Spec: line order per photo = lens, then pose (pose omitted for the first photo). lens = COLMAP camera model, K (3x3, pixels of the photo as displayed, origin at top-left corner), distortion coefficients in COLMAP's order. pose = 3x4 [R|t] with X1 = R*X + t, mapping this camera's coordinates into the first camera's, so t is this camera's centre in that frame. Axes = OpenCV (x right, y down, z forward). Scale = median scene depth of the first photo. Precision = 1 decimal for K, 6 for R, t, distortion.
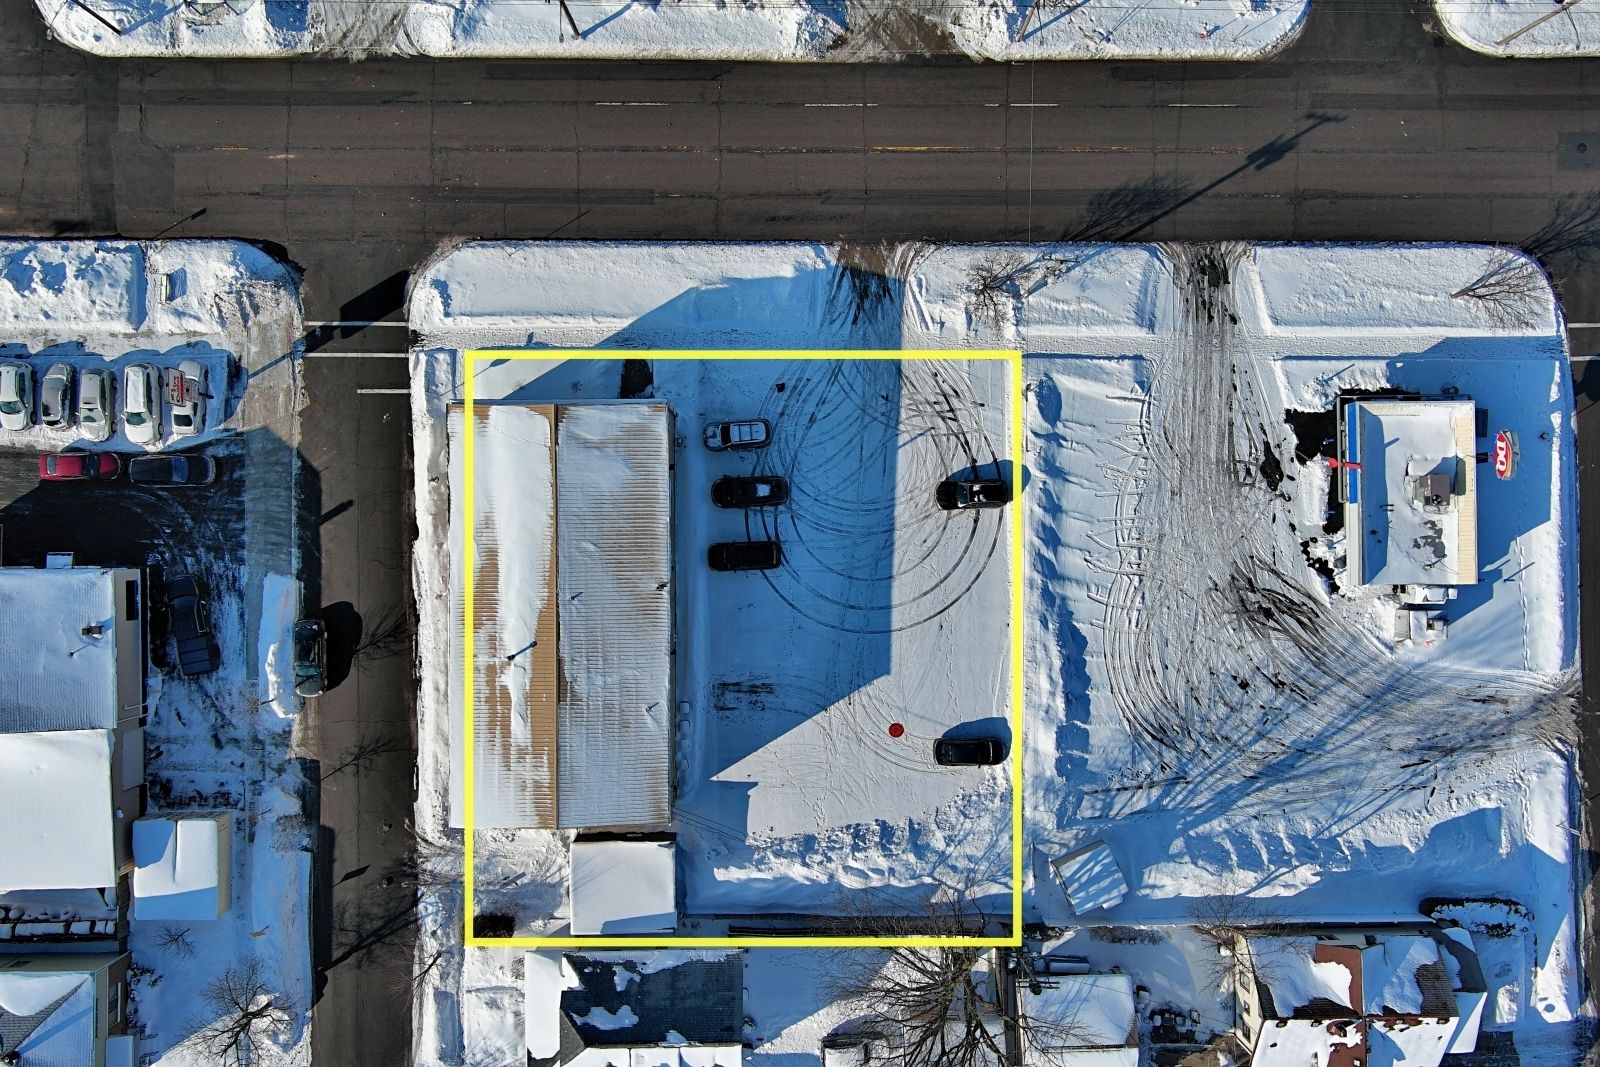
lens RADIAL K [[1243.8, 0, 796.4], [0, 1243.8, 540.8], [0, 0, 1]] dist [0.029416, -0.038397]
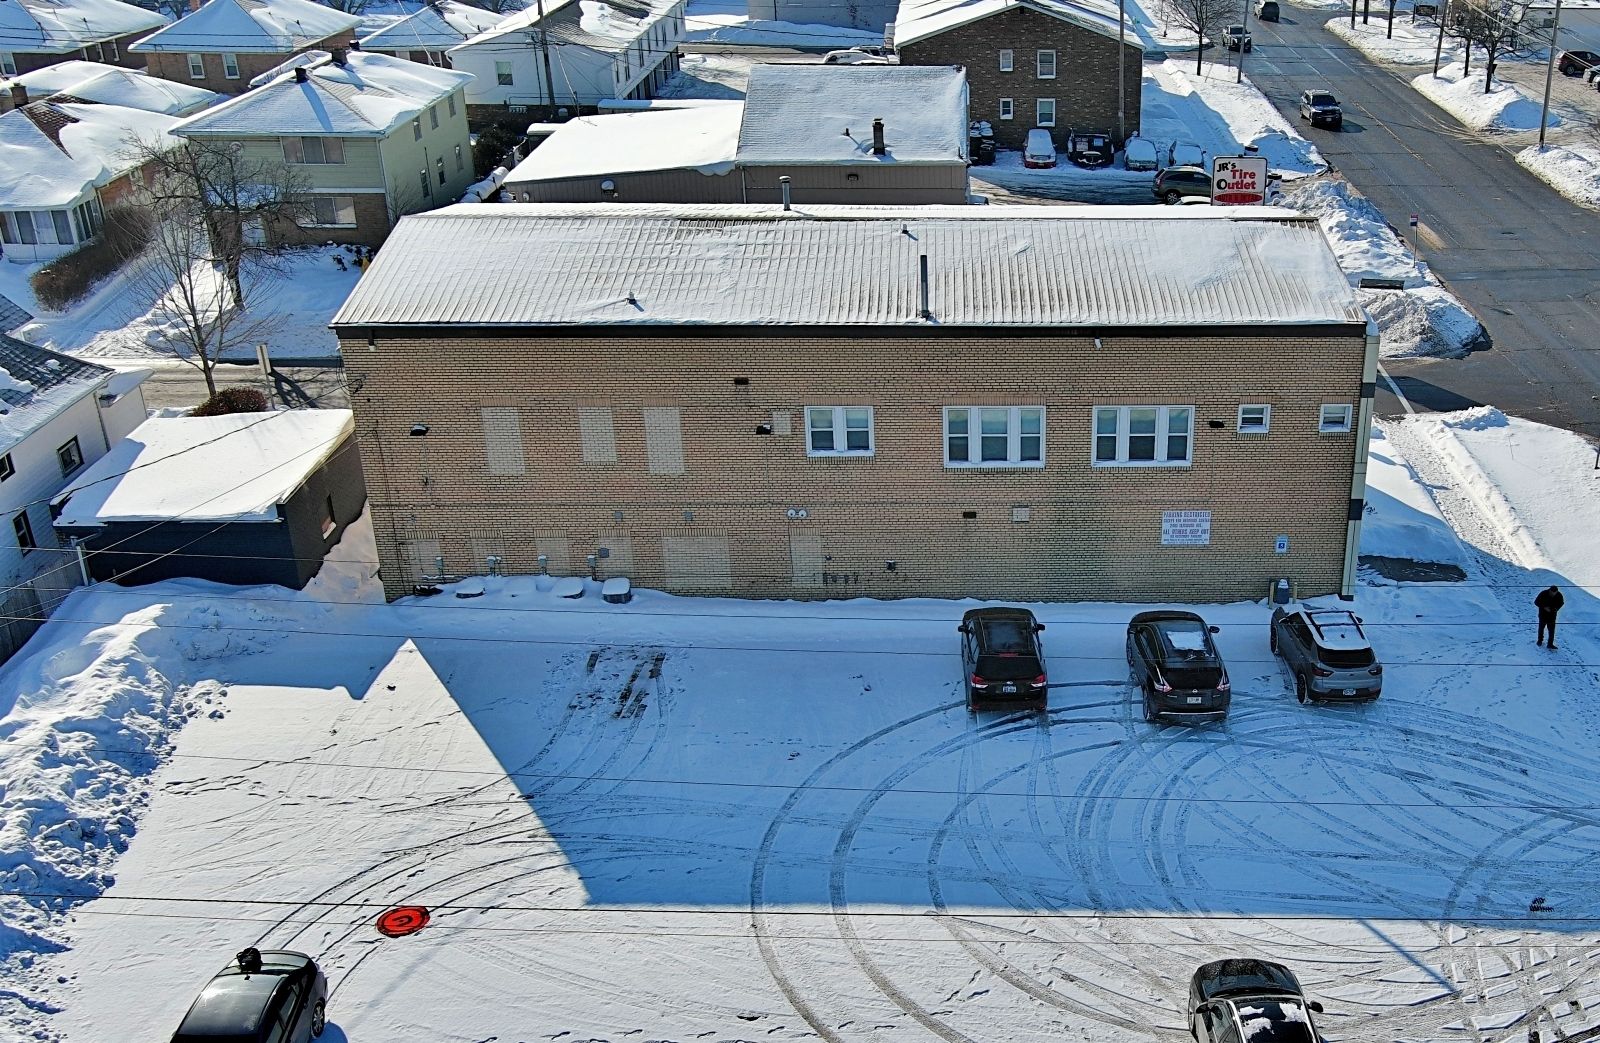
lens RADIAL K [[1487.9, 0, 800.4], [0, 1487.9, 609.4], [0, 0, 1]] dist [0.019659, -0.004962]
pose [[0.061937, 0.446851, -0.892462, 0.343178], [-0.998043, 0.019988, -0.059256, 0.095949], [-0.008640, 0.894385, 0.447214, 0.781063]]
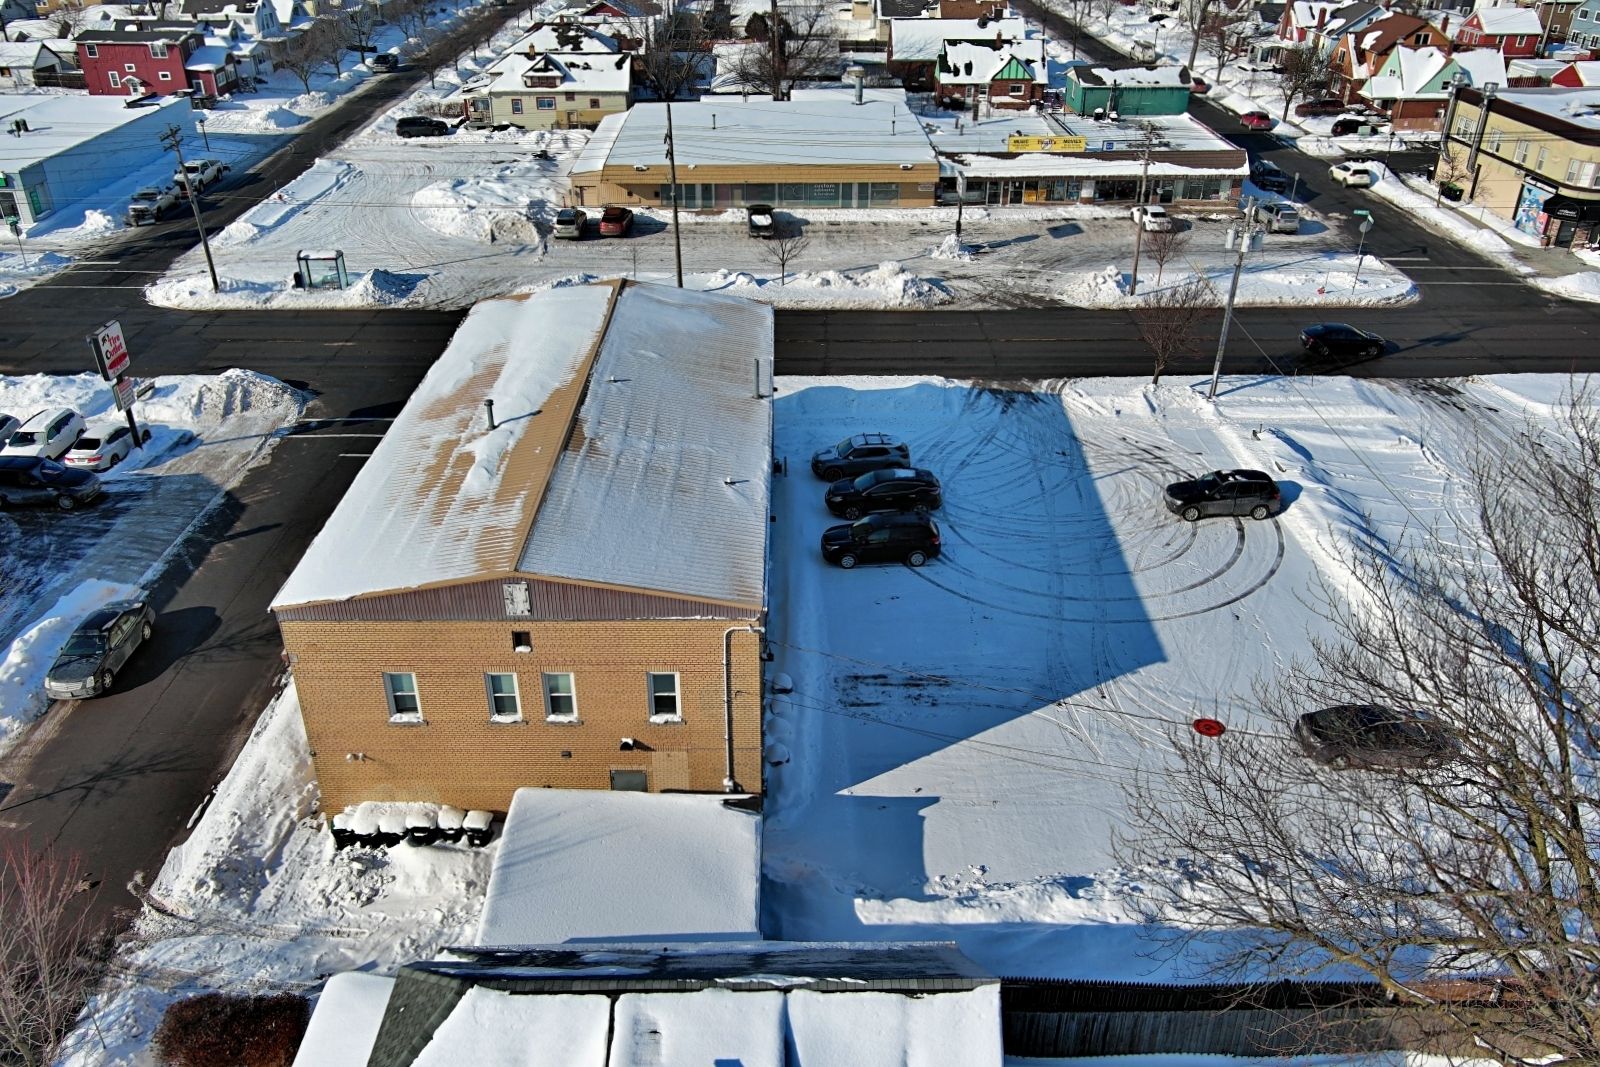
lens RADIAL K [[1243.8, 0, 796.4], [0, 1243.8, 540.8], [0, 0, 1]] dist [0.029416, -0.038397]
pose [[0.999873, -0.013711, -0.008124, -0.078082], [-0.000276, 0.494770, -0.869024, 0.543892], [0.015934, 0.868916, 0.494703, 0.686259]]
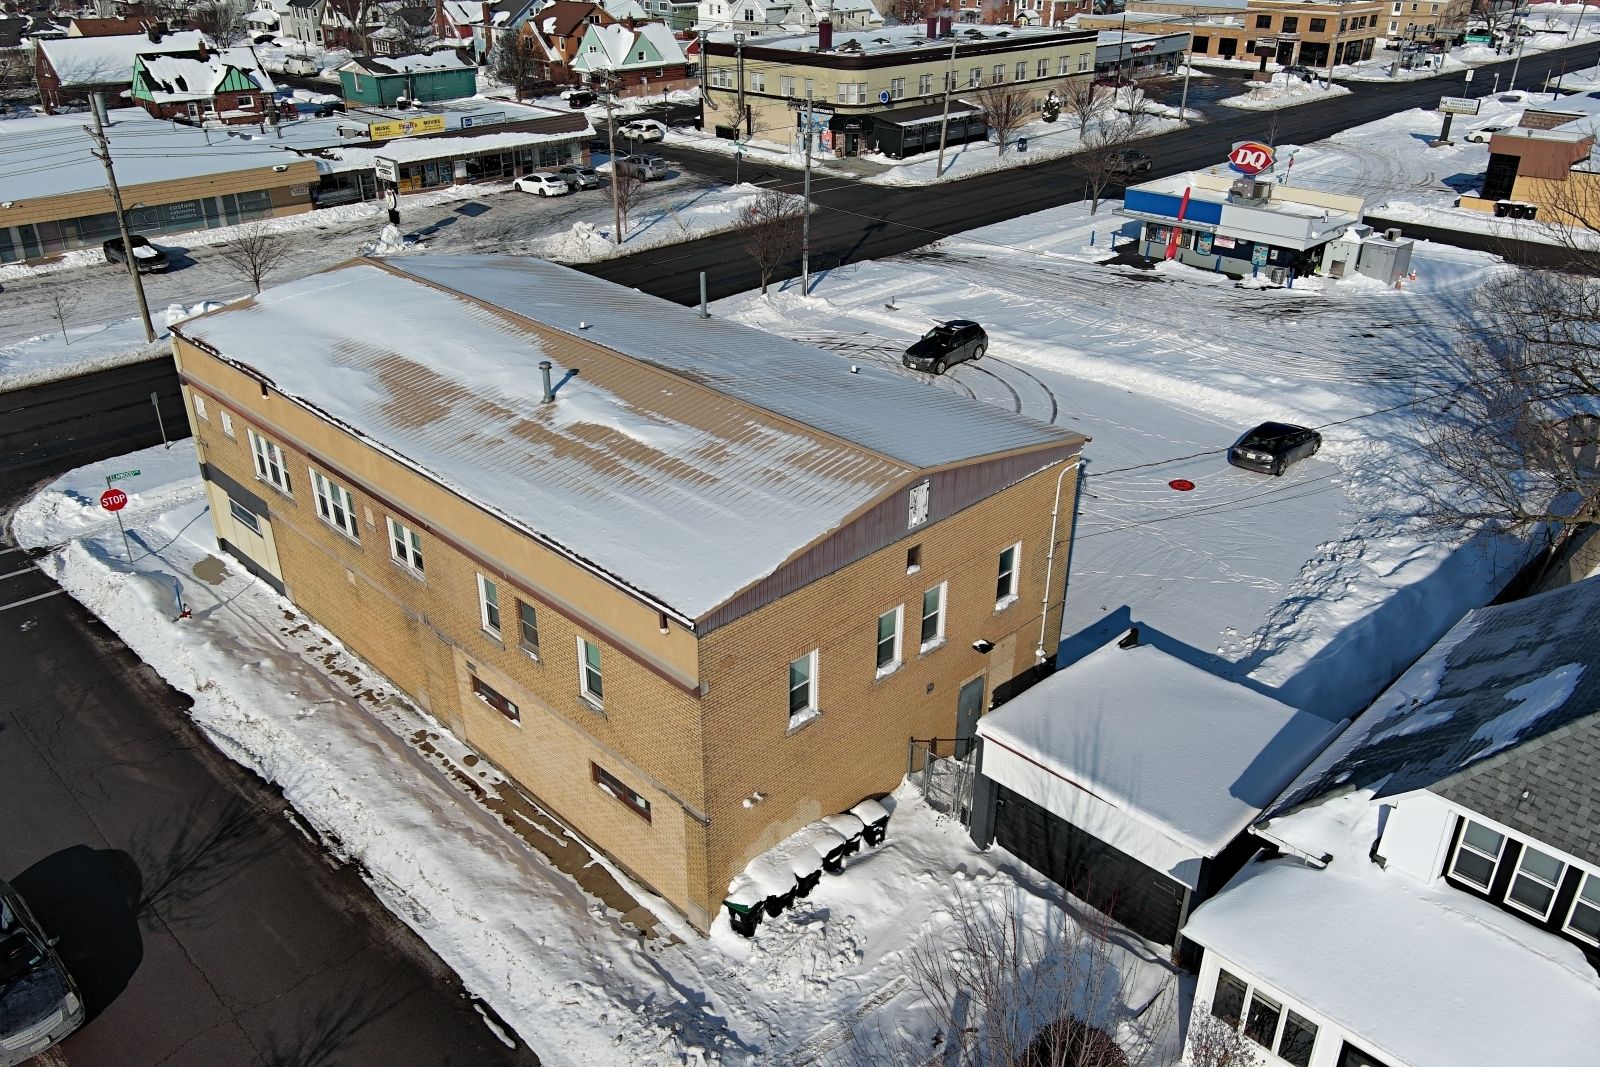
lens RADIAL K [[1242.5, 0, 800.0], [0, 1242.5, 533.5], [0, 0, 1]] dist [0.006338, -0.006948]
pose [[0.715123, -0.330786, 0.615775, -0.399596], [0.698980, 0.332055, -0.633377, 0.395994], [0.005040, 0.883357, 0.468673, 0.750284]]
